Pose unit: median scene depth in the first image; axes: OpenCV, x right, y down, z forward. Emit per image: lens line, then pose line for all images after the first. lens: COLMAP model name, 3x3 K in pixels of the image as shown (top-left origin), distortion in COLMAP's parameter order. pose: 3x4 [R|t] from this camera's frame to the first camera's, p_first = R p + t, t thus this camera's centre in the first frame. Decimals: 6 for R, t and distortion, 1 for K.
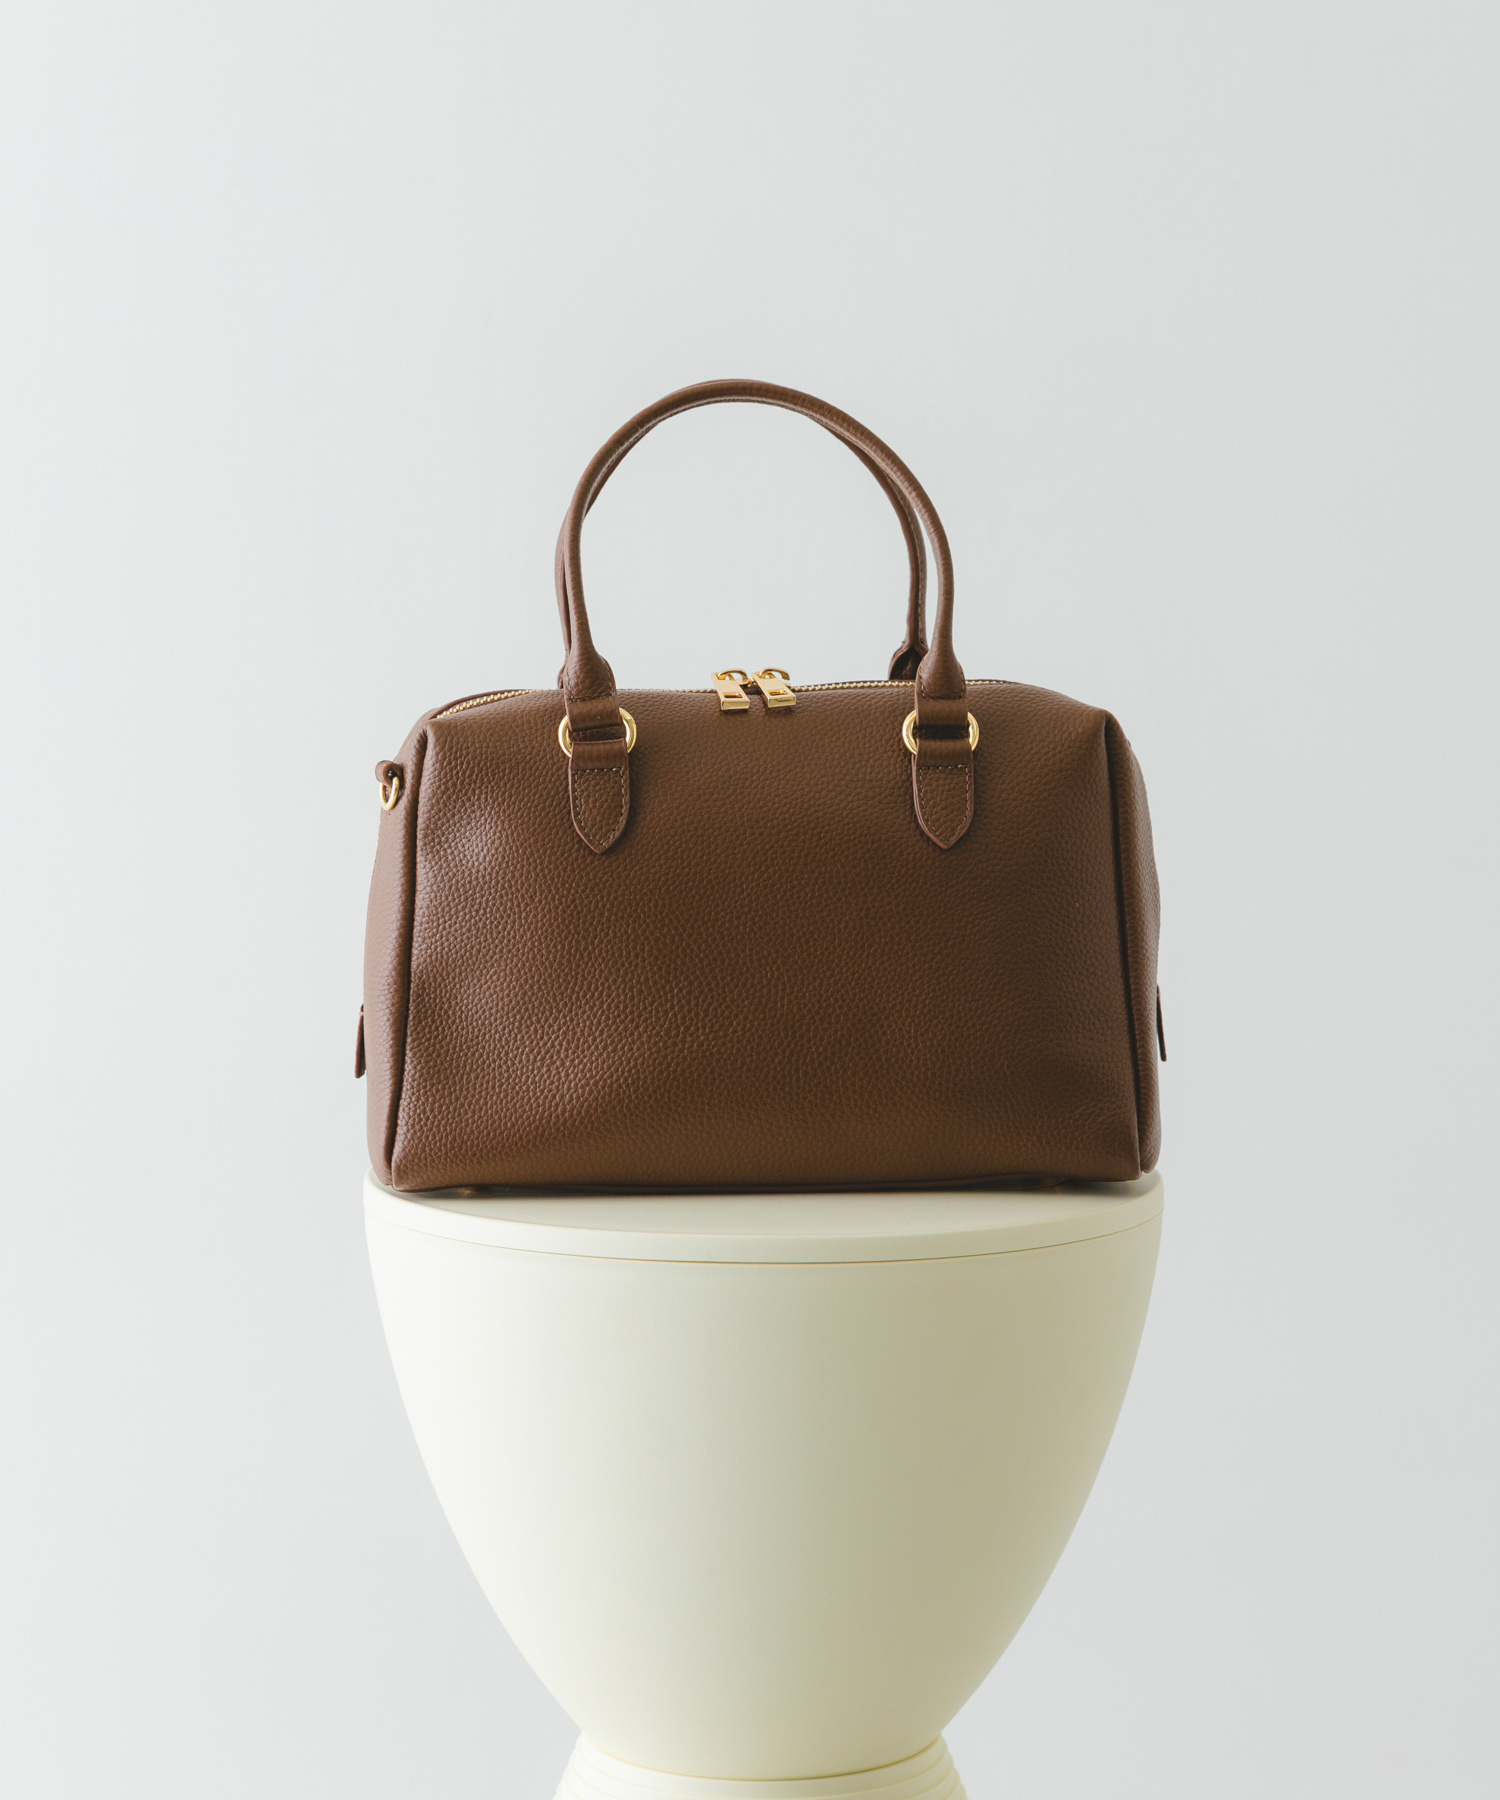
lens RADIAL K [[4965.8, 0, 750.0], [0, 4965.8, 900.0], [0, 0, 1]] dist [0.036992, 0.049939]
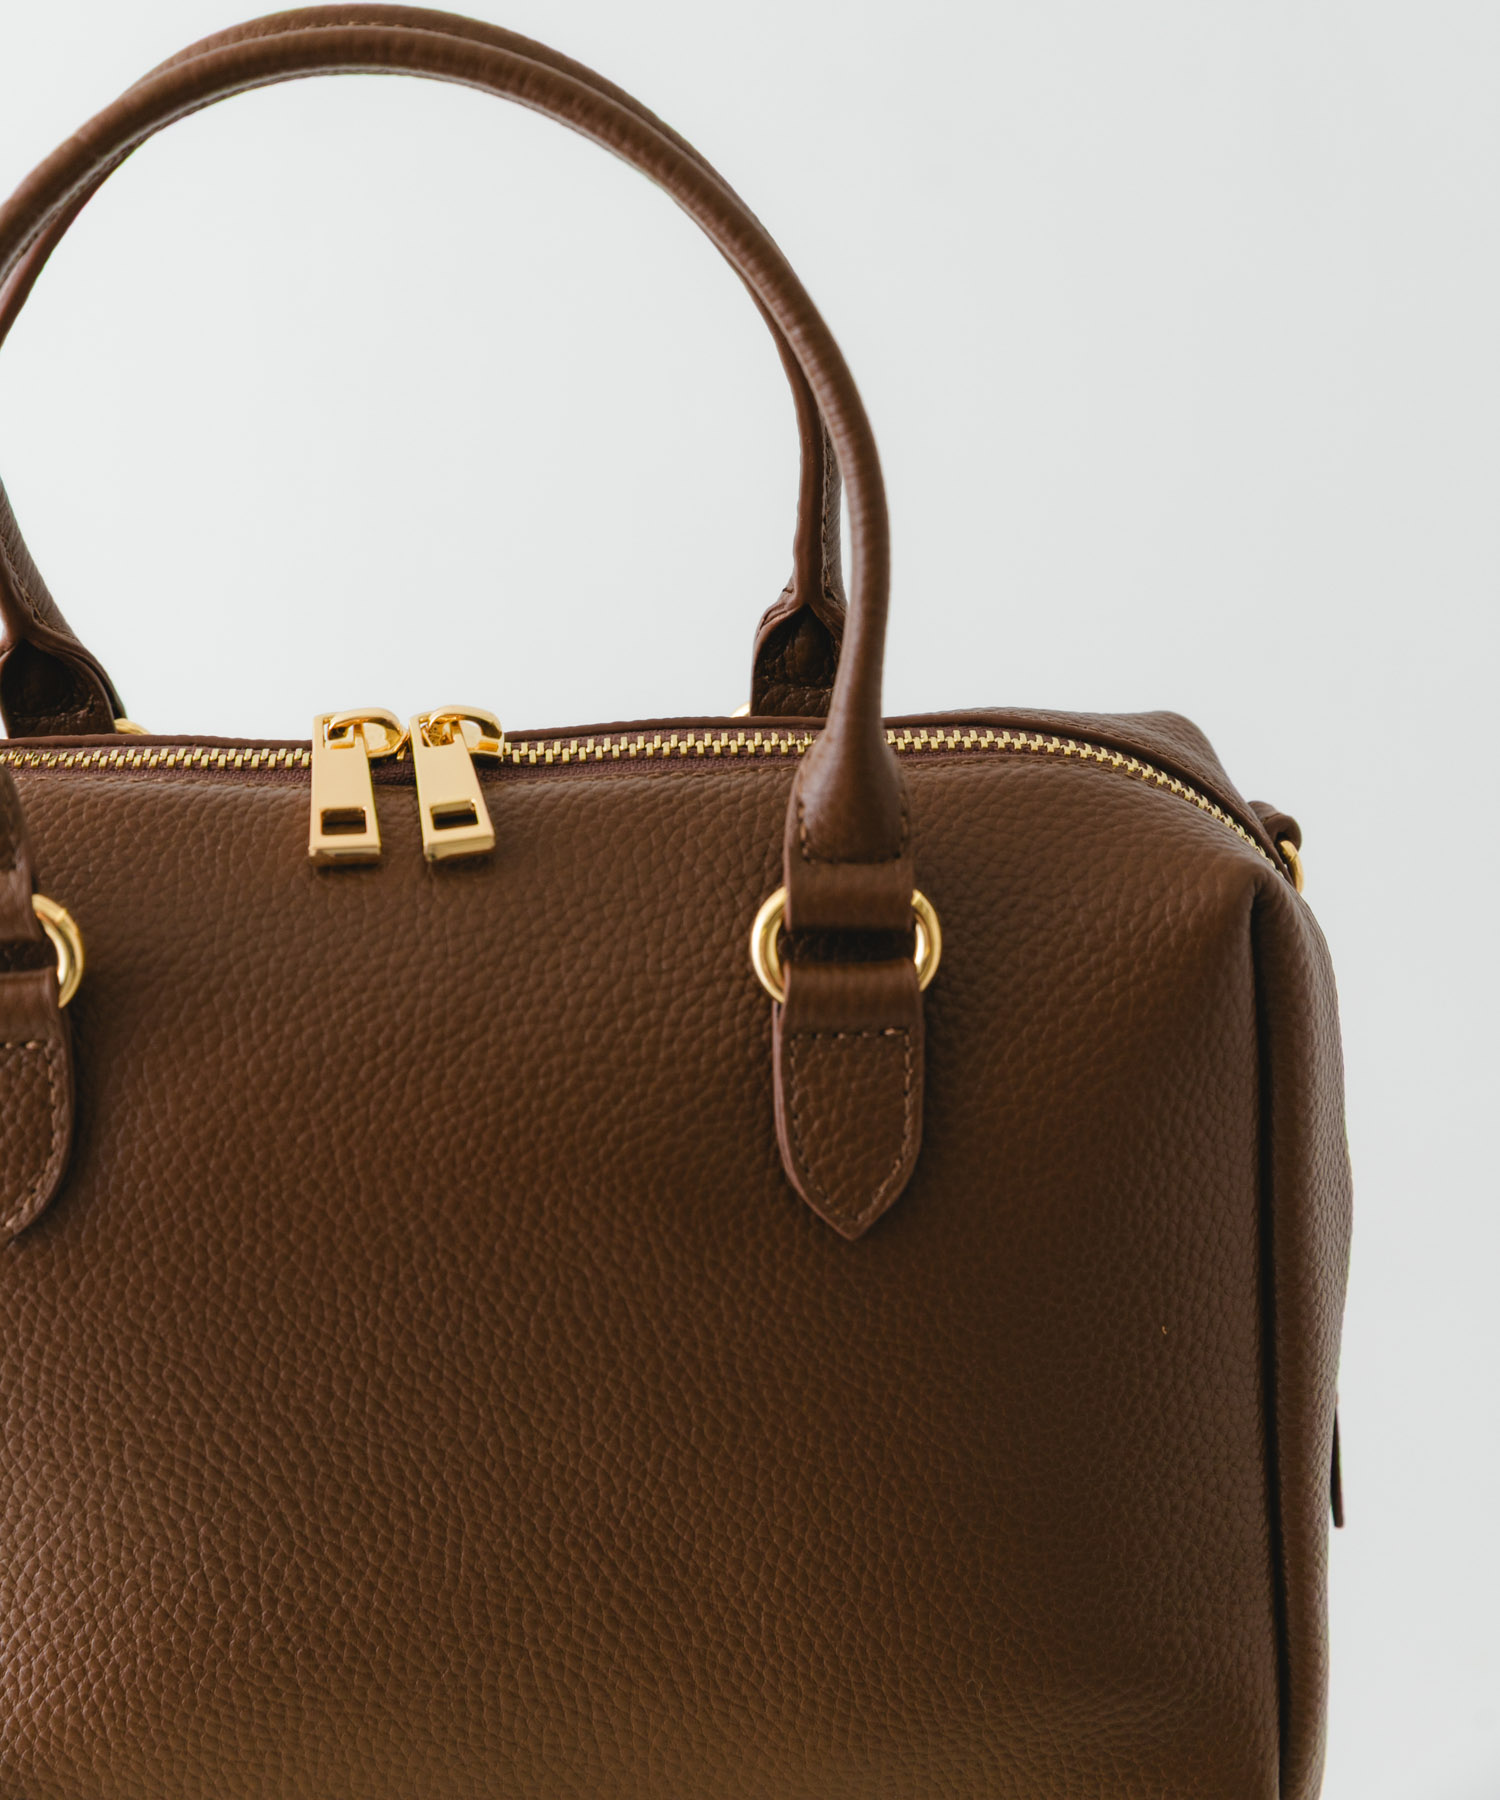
lens RADIAL K [[3926.9, 0, 750.0], [0, 3926.9, 900.0], [0, 0, 1]] dist [-0.013852, 0.194371]
pose [[0.999361, 0.022771, -0.027554, 0.039453], [-0.013713, 0.956092, 0.292745, -0.130995], [0.033011, -0.292181, 0.955793, 0.696913]]
